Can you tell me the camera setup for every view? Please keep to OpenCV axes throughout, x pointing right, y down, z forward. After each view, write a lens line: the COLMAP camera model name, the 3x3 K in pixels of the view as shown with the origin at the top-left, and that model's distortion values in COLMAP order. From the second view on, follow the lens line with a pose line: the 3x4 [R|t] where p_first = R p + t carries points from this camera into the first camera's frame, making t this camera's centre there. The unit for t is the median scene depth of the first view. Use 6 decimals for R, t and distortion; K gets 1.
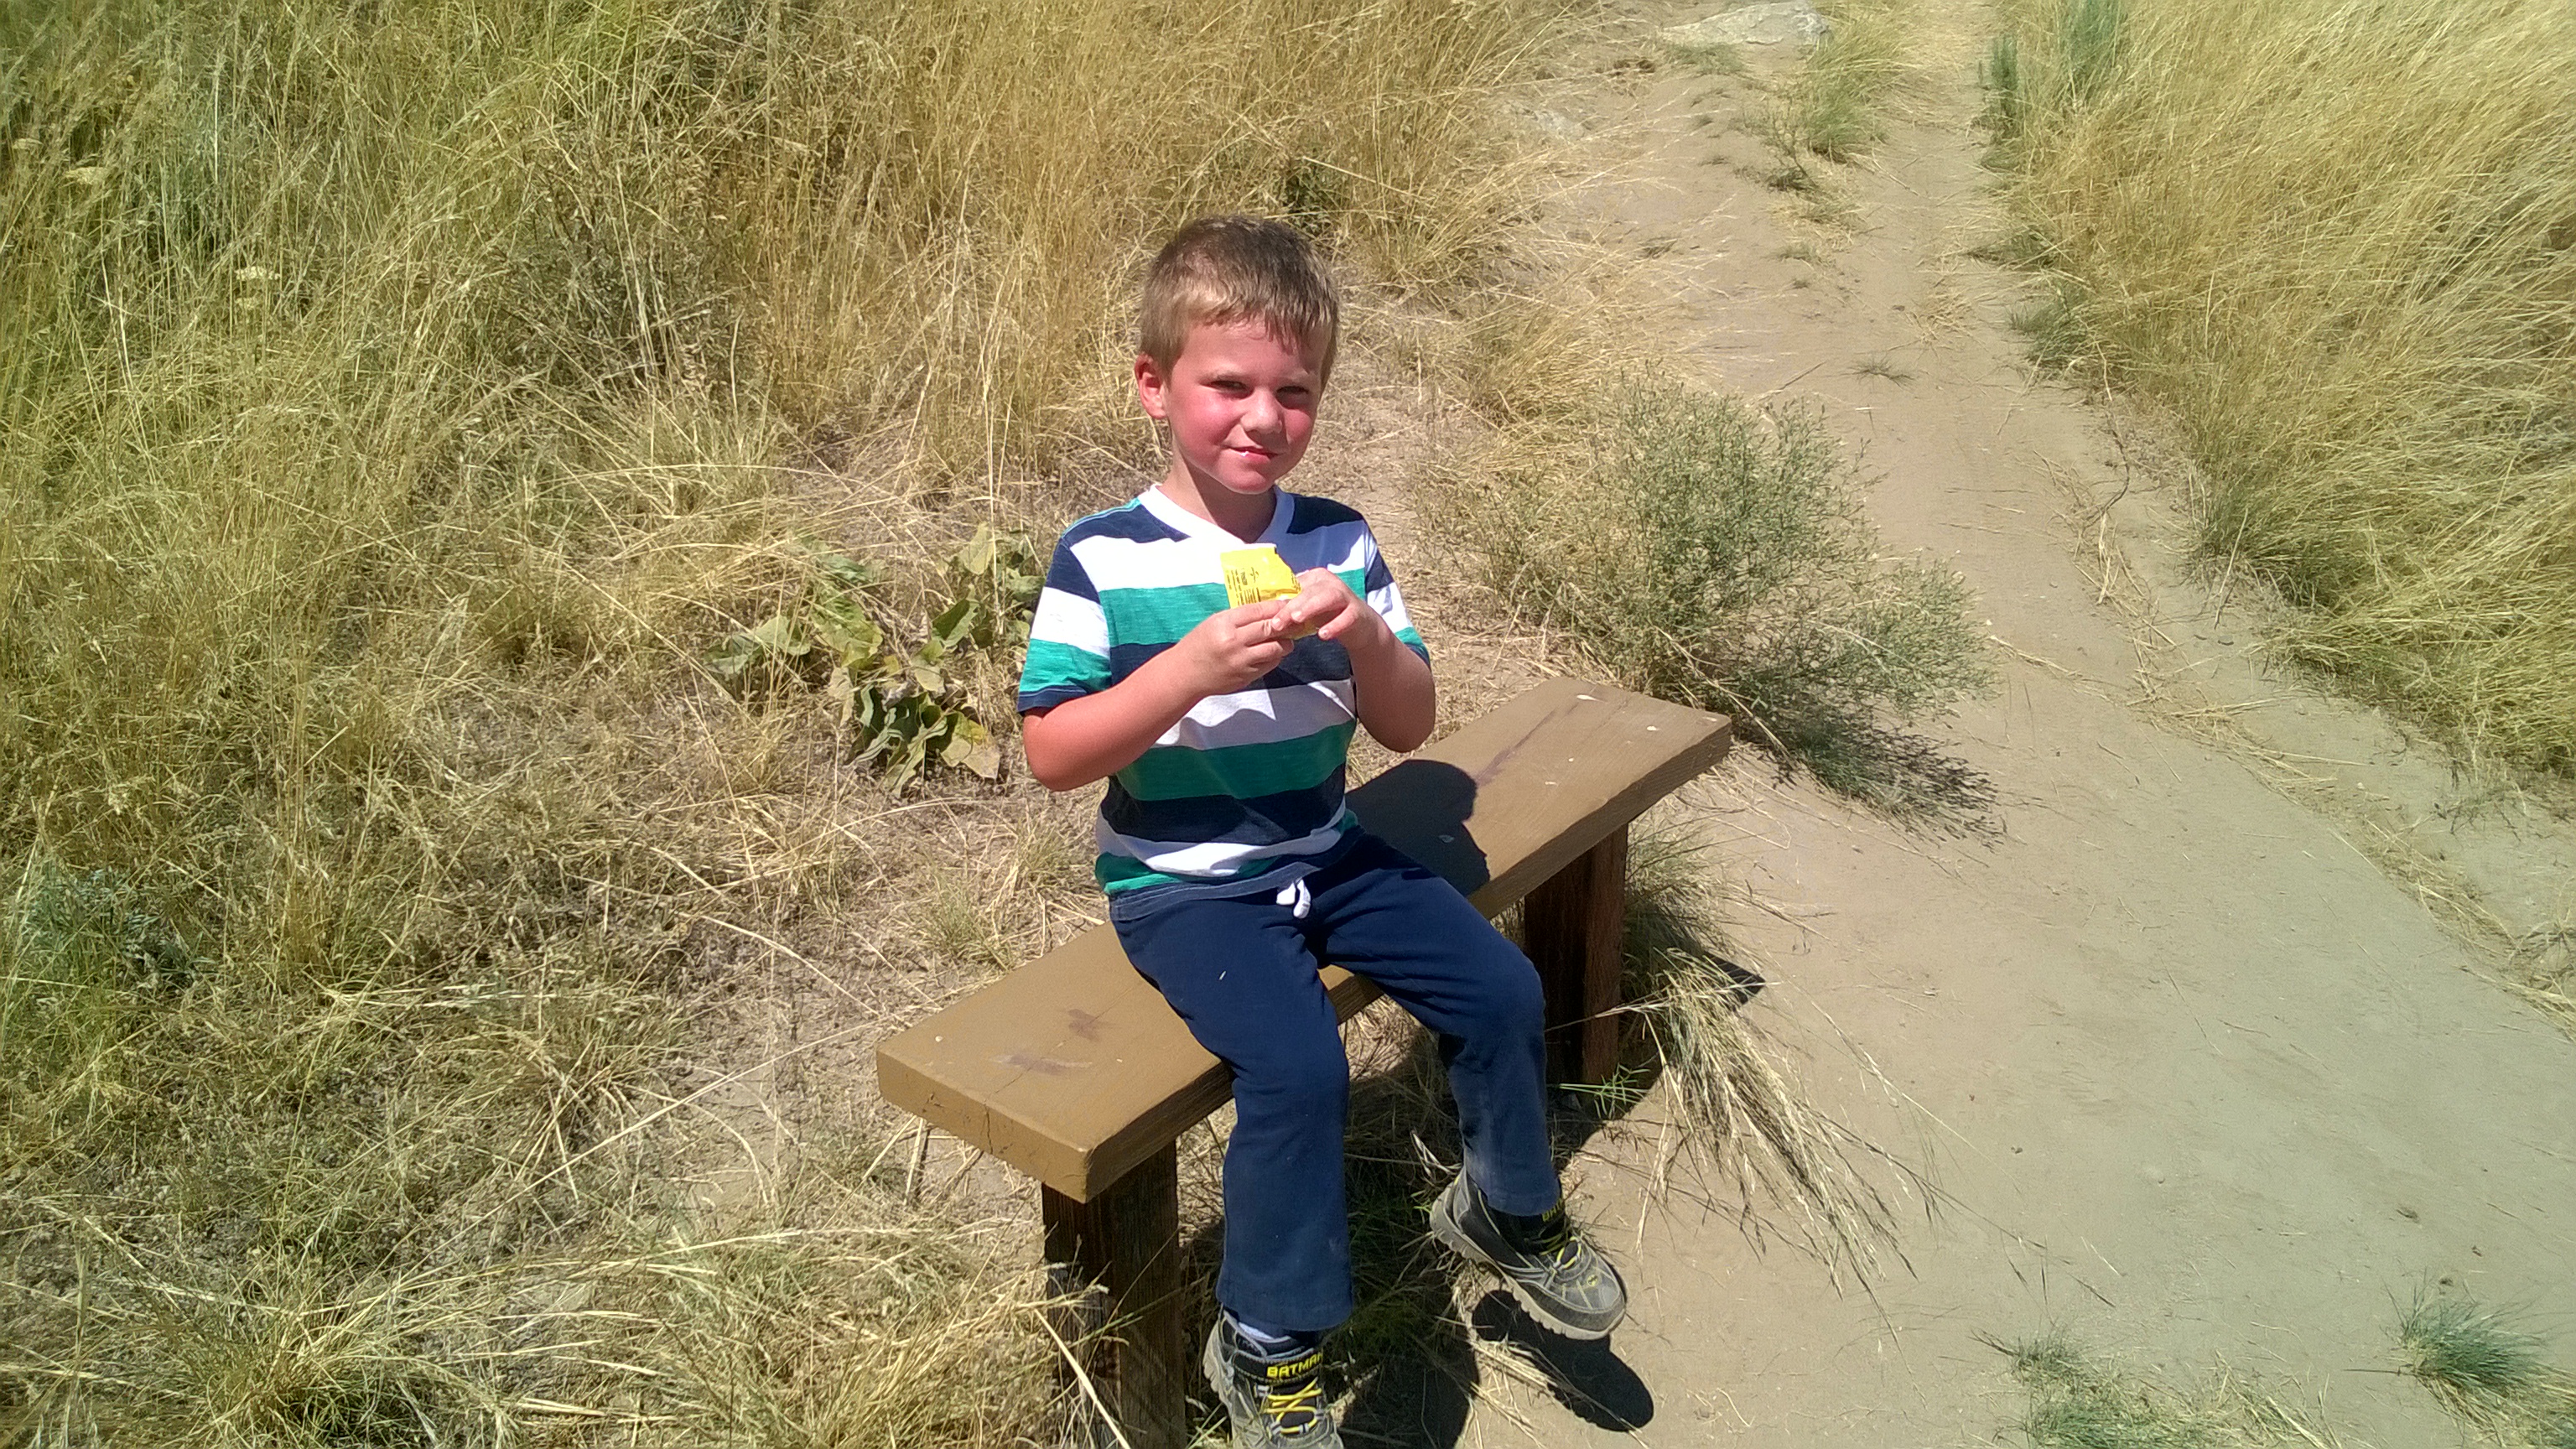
lens RADIAL K [[1888.4, 0, 1295.5], [0, 1888.4, 706.6], [0, 0, 1]] dist [0.026512, -0.092764]
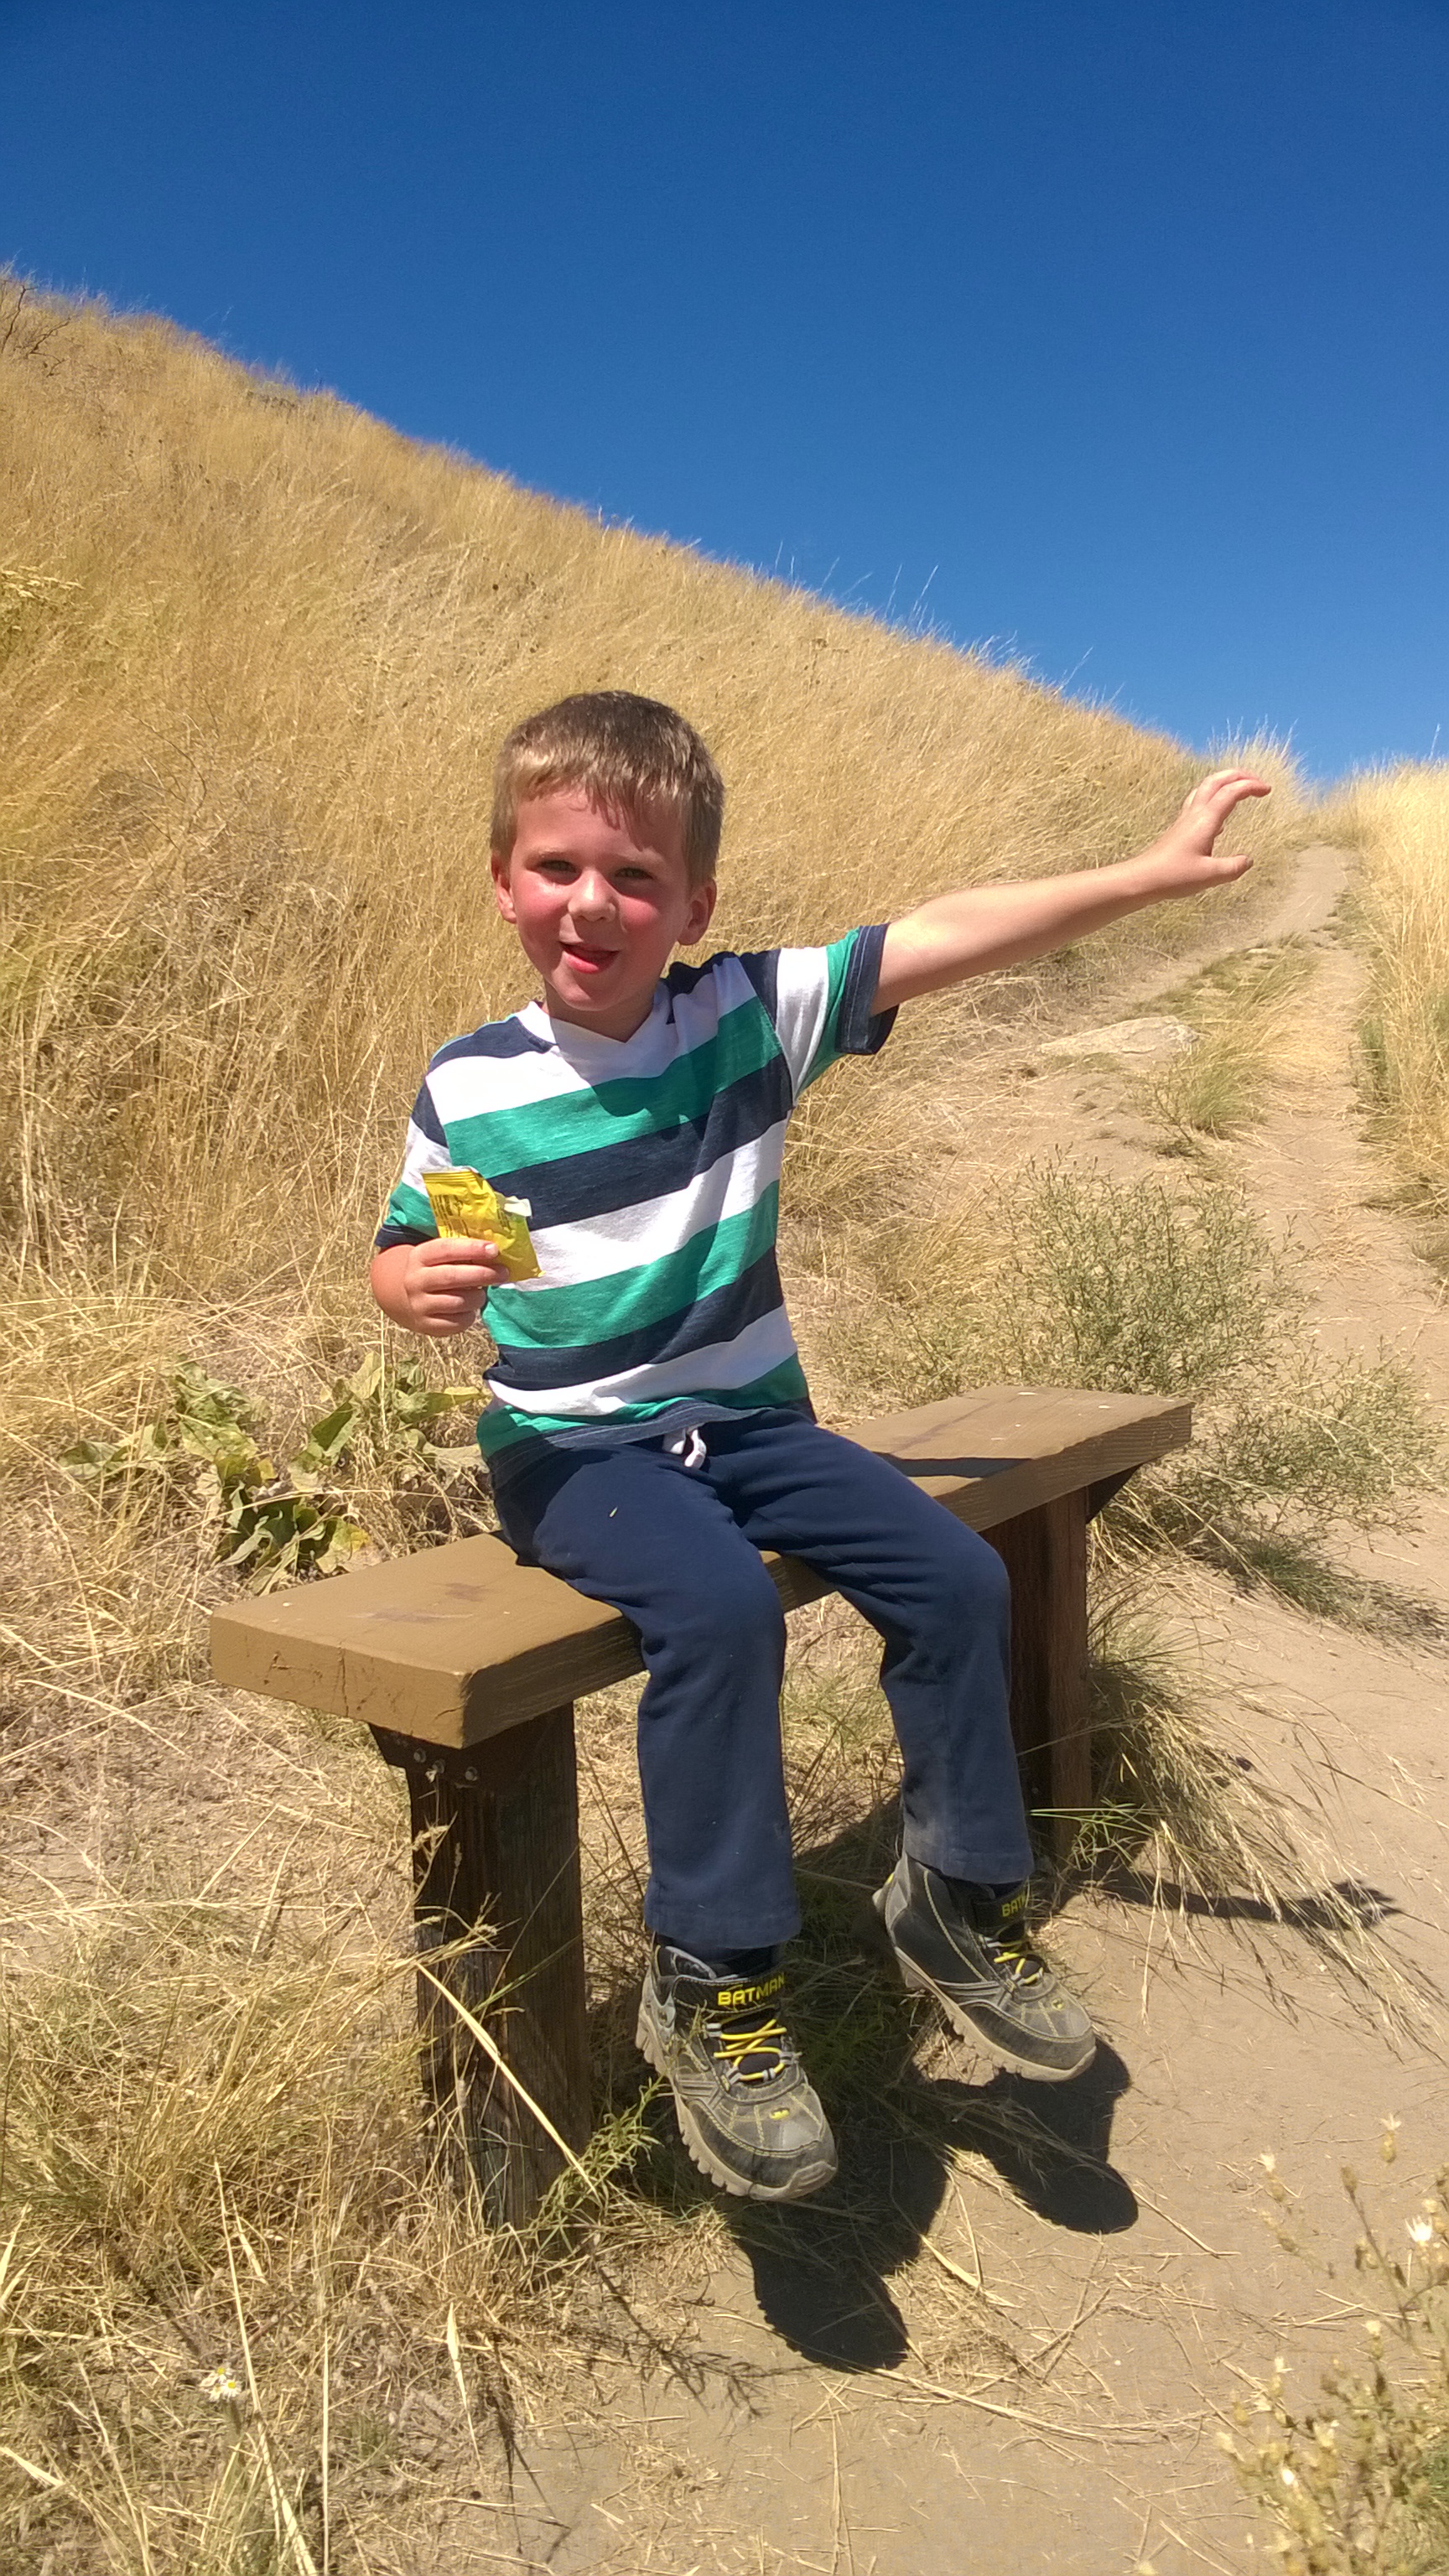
lens RADIAL K [[1888.4, 0, 736.9], [0, 1888.4, 1288.5], [0, 0, 1]] dist [0.026512, -0.092764]
pose [[0.999516, -0.020011, 0.023830, -0.005507], [0.025893, 0.959574, -0.280263, 0.157709], [-0.017259, 0.280745, 0.959627, 0.093503]]
